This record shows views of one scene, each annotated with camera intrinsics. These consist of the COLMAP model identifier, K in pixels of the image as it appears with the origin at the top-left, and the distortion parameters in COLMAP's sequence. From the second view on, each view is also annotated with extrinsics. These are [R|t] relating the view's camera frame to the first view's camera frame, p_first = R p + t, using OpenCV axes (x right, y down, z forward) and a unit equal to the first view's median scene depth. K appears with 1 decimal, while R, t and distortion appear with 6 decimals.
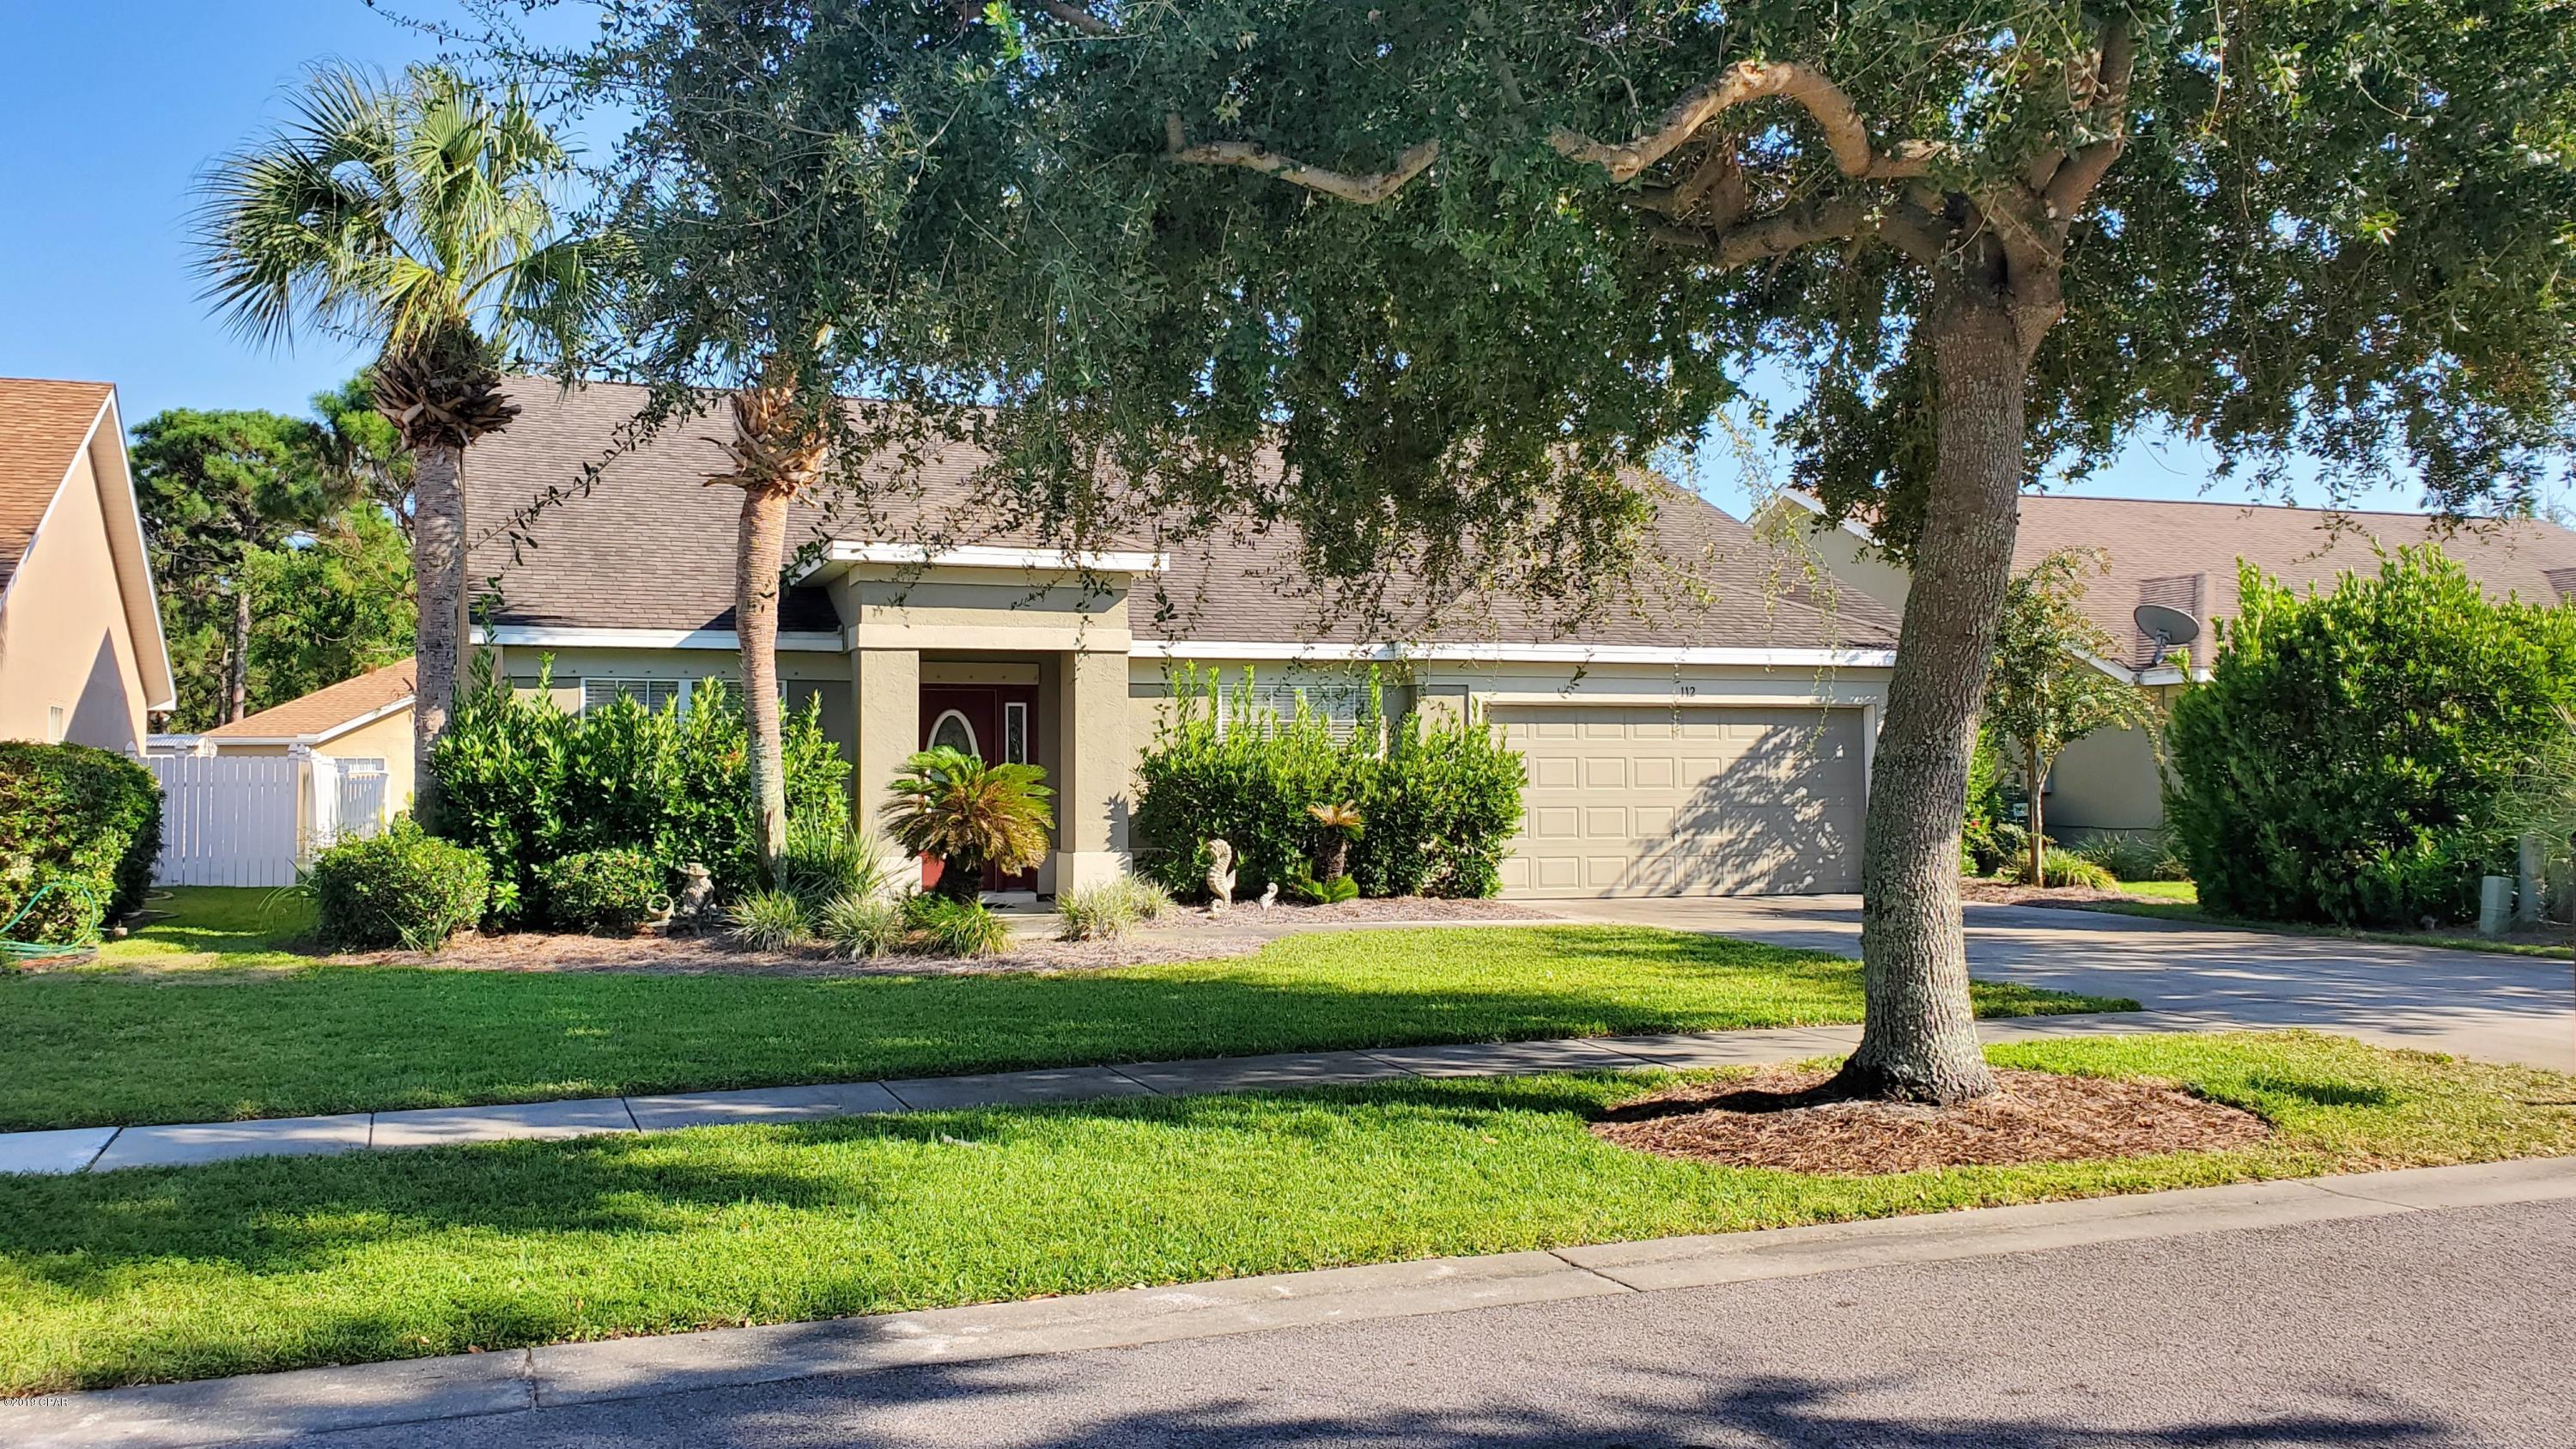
lens RADIAL K [[4139.9, 0, 1288.0], [0, 4139.9, 724.5], [0, 0, 1]] dist [0.461868, -3.813923]
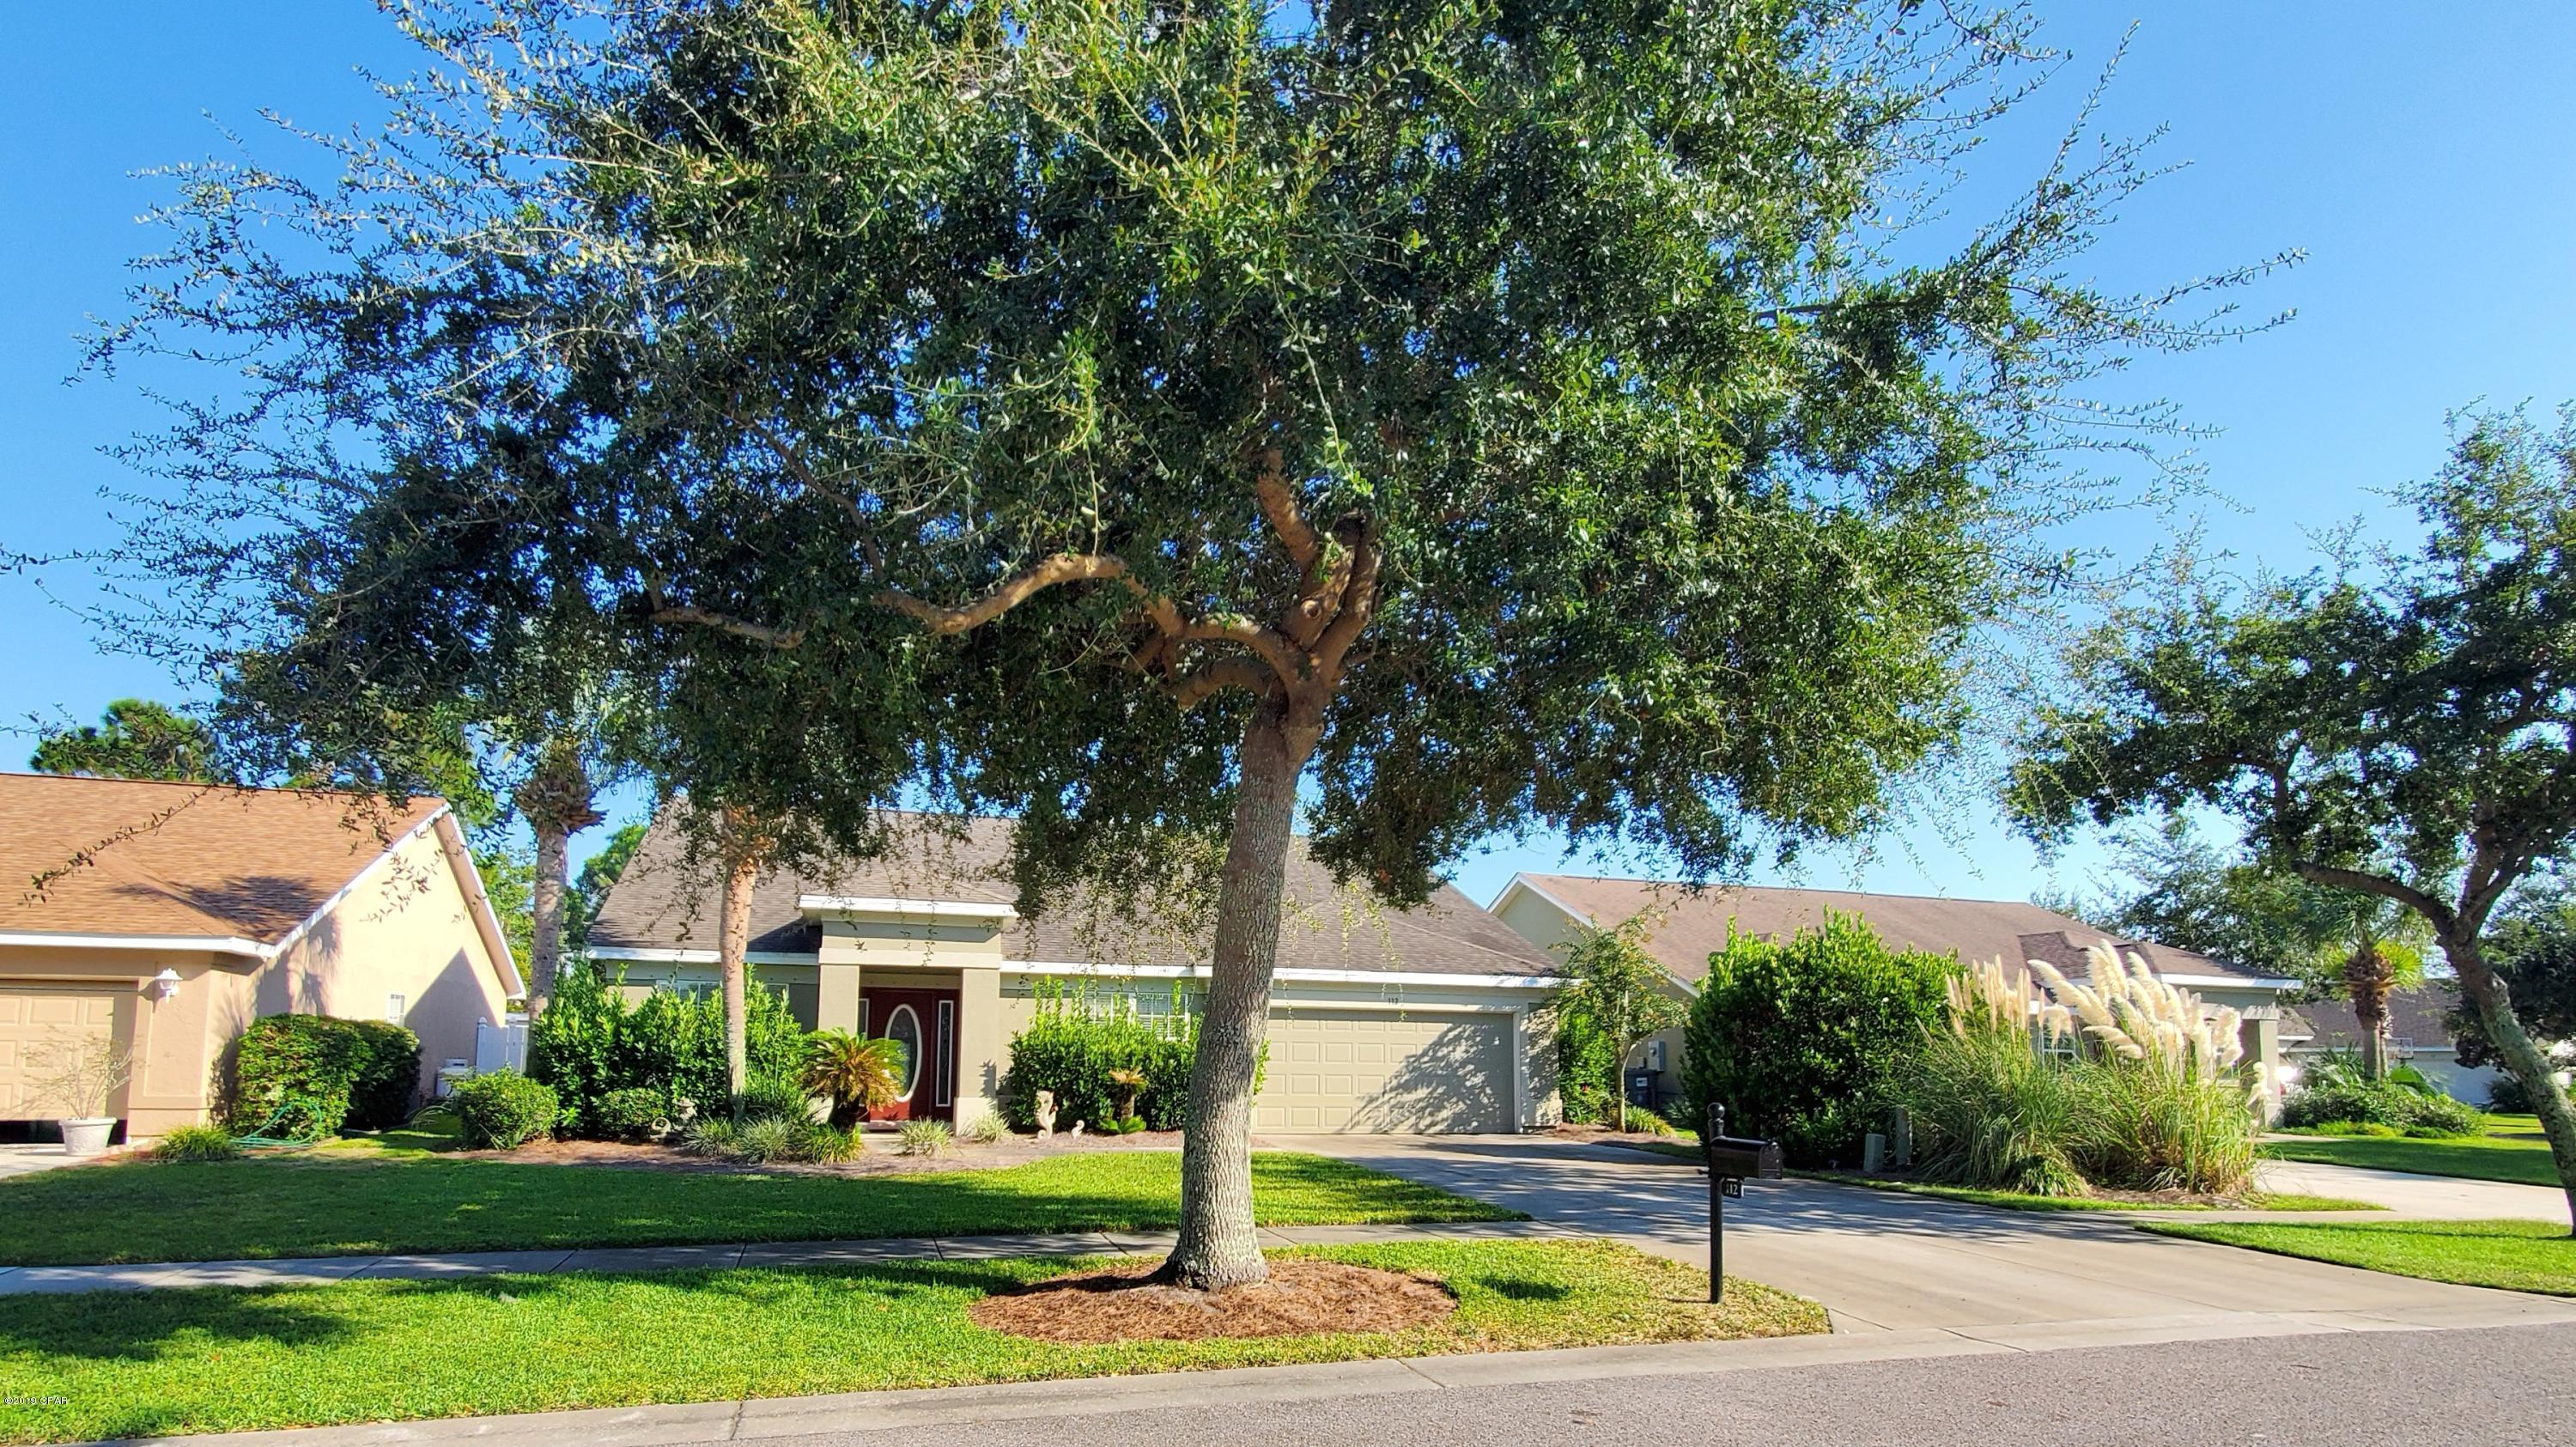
lens RADIAL K [[2401.6, 0, 1130.4], [0, 2401.6, 727.6], [0, 0, 1]] dist [0.004606, 0.001713]
pose [[0.991410, 0.001828, -0.130778, 0.136661], [-0.017796, 0.992489, -0.121032, 0.000988], [0.129574, 0.122319, 0.983996, 0.107848]]
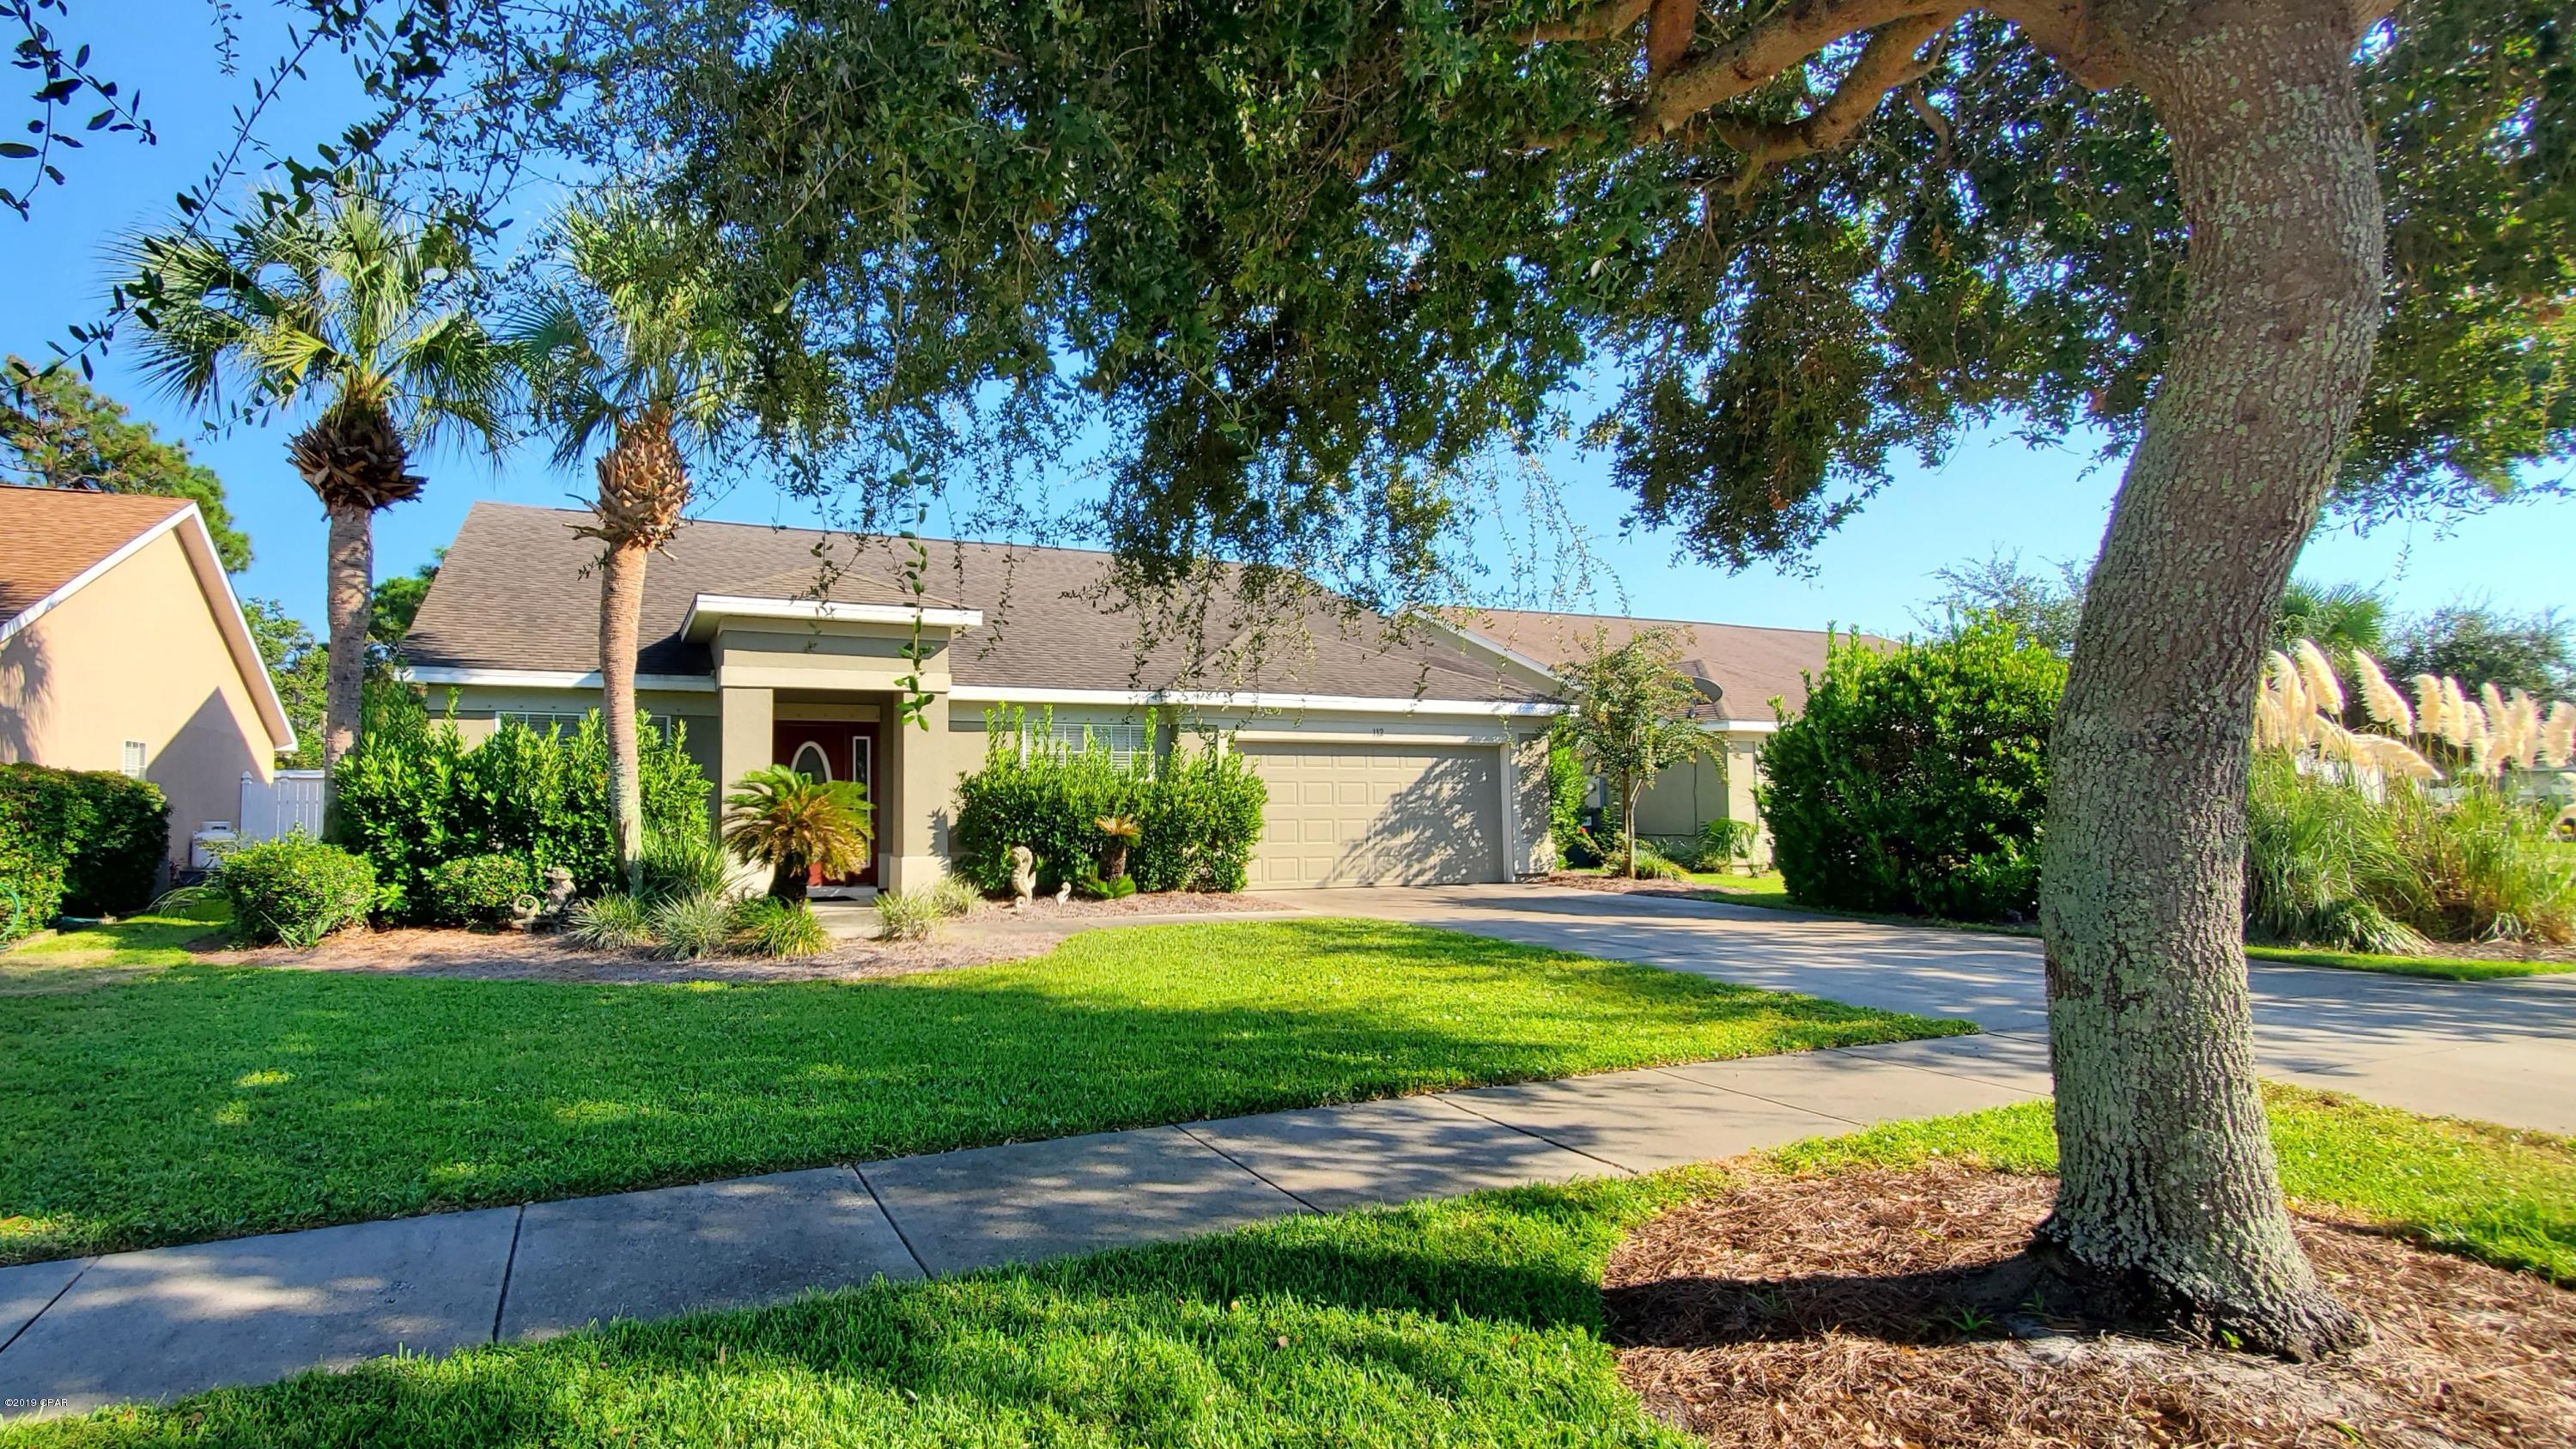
lens RADIAL K [[1995.0, 0, 1113.4], [0, 1995.0, 730.6], [0, 0, 1]] dist [-0.001884, -0.000141]
pose [[0.999725, 0.002298, 0.023325, -0.003835], [-0.001722, 0.999693, -0.024715, 0.008628], [-0.023375, 0.024668, 0.999422, 0.433862]]
